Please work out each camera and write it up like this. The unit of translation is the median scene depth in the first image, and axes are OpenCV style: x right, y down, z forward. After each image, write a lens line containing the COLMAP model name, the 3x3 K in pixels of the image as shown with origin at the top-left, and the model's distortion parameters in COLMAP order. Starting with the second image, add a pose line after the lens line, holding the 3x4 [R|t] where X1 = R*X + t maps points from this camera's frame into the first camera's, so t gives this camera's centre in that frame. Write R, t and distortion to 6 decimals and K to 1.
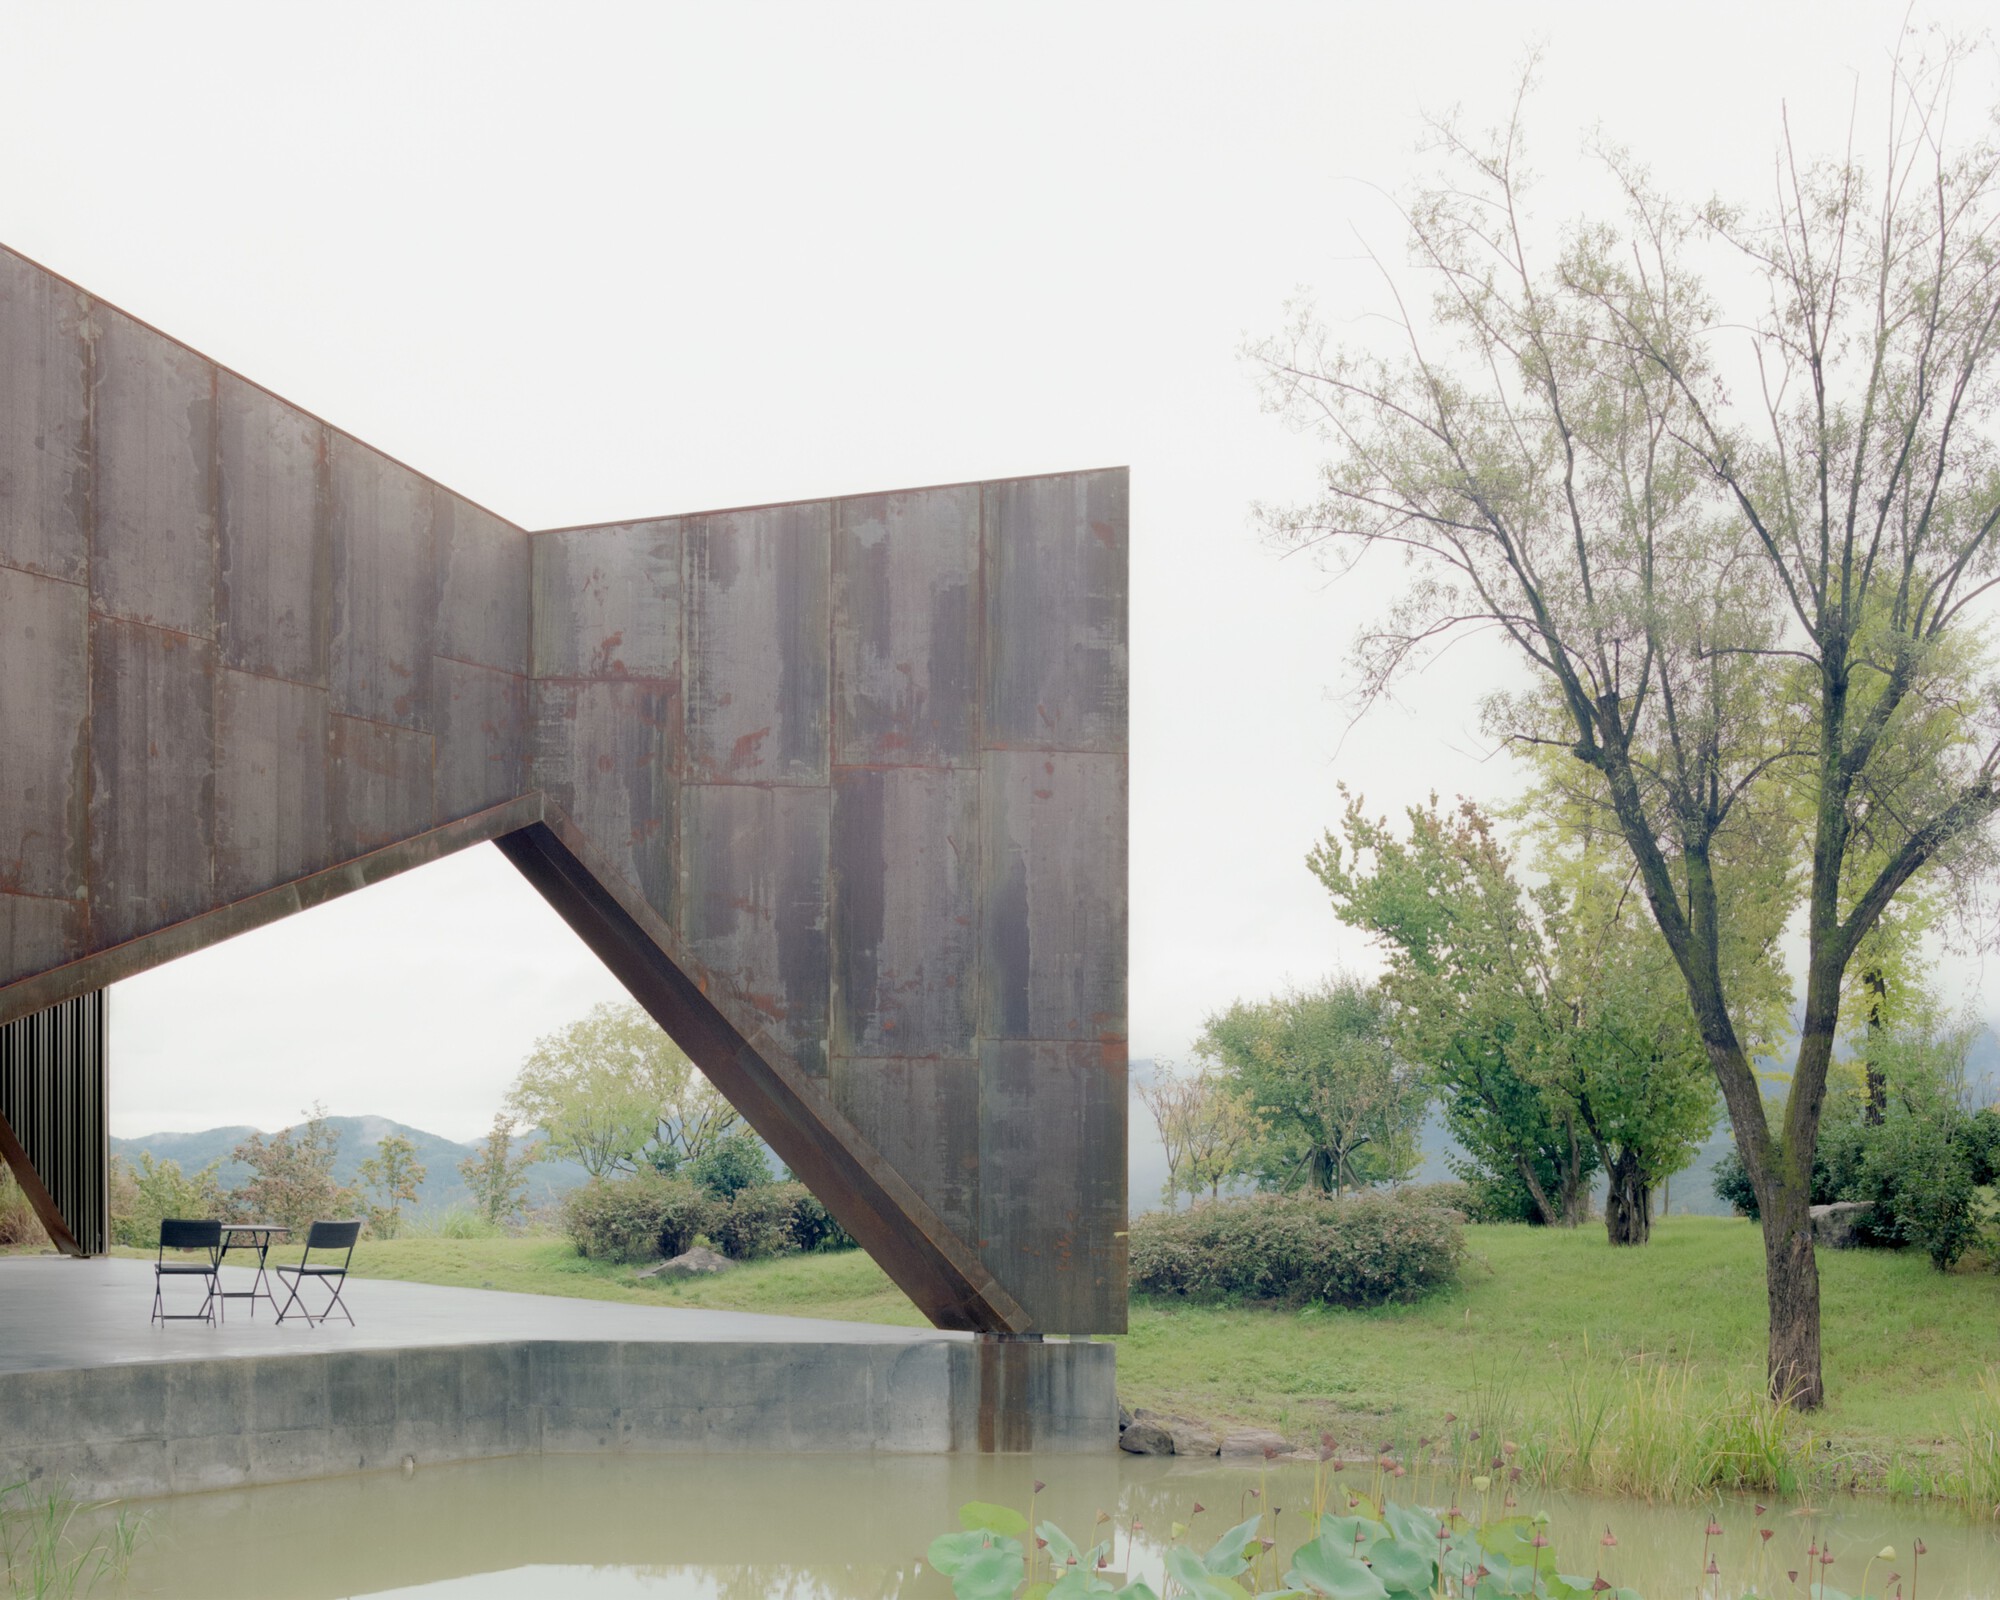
lens RADIAL K [[2325.8, 0, 1007.5], [0, 2325.8, 1254.6], [0, 0, 1]] dist [-0.103753, 0.136777]
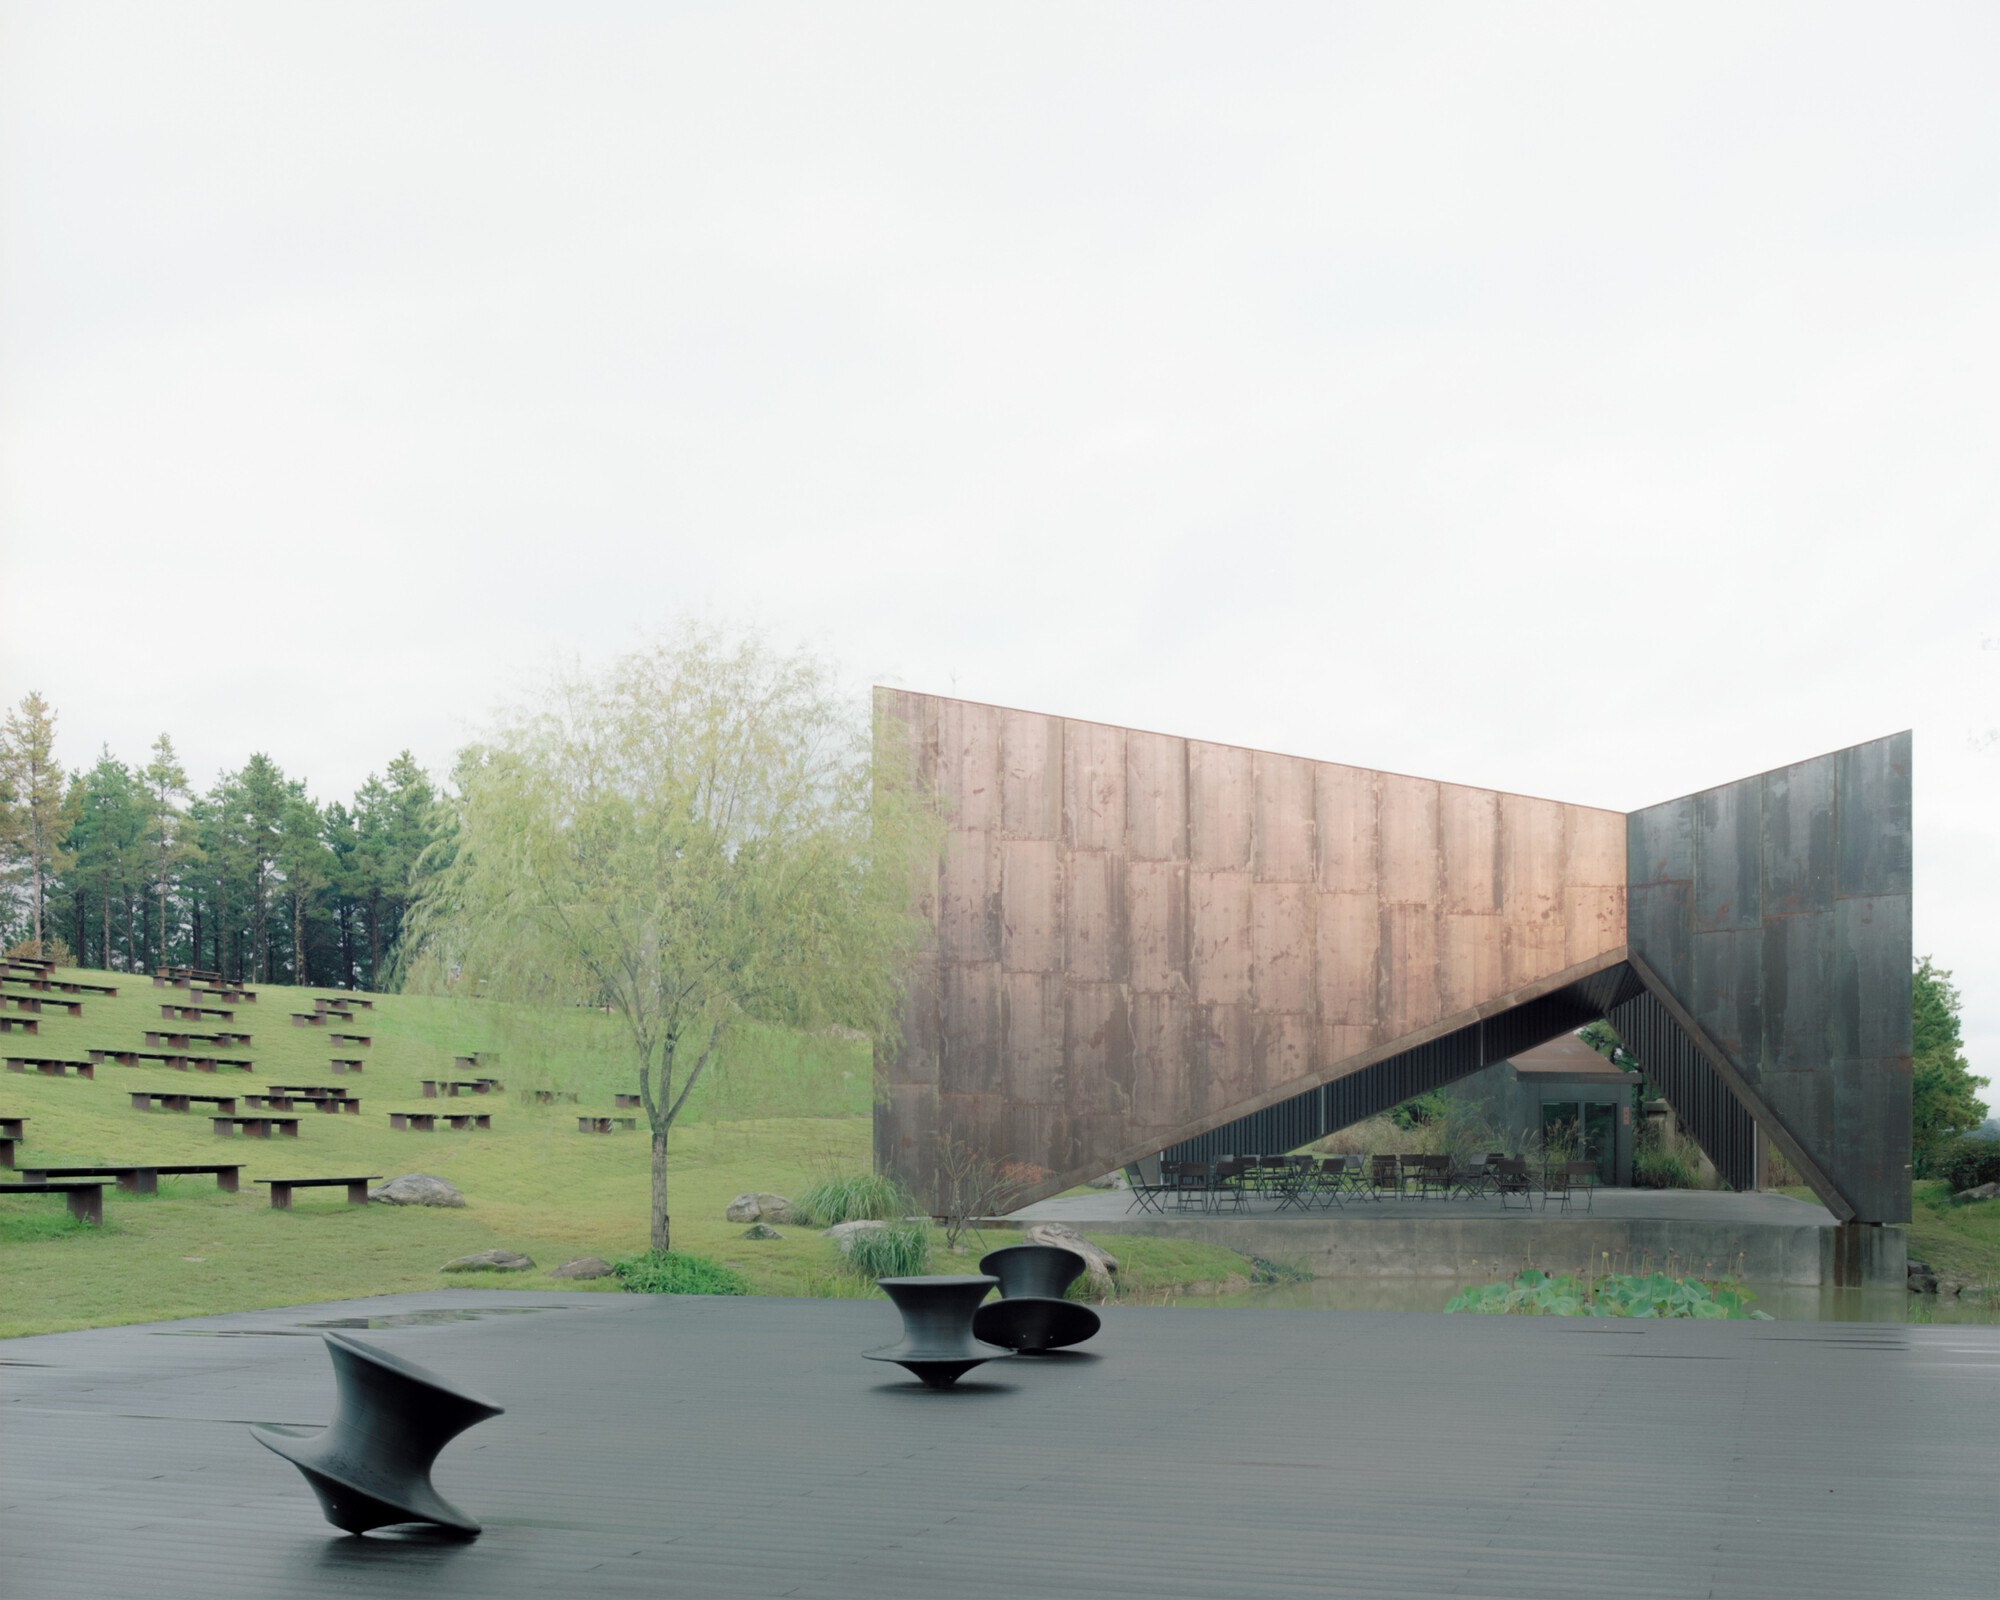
lens RADIAL K [[2325.8, 0, 1007.5], [0, 2325.8, 1254.6], [0, 0, 1]] dist [-0.103753, 0.136777]
pose [[0.570822, 0.027048, -0.820628, 1.103215], [-0.016828, 0.999633, 0.021243, 0.033240], [0.820901, 0.001683, 0.571068, -0.563172]]
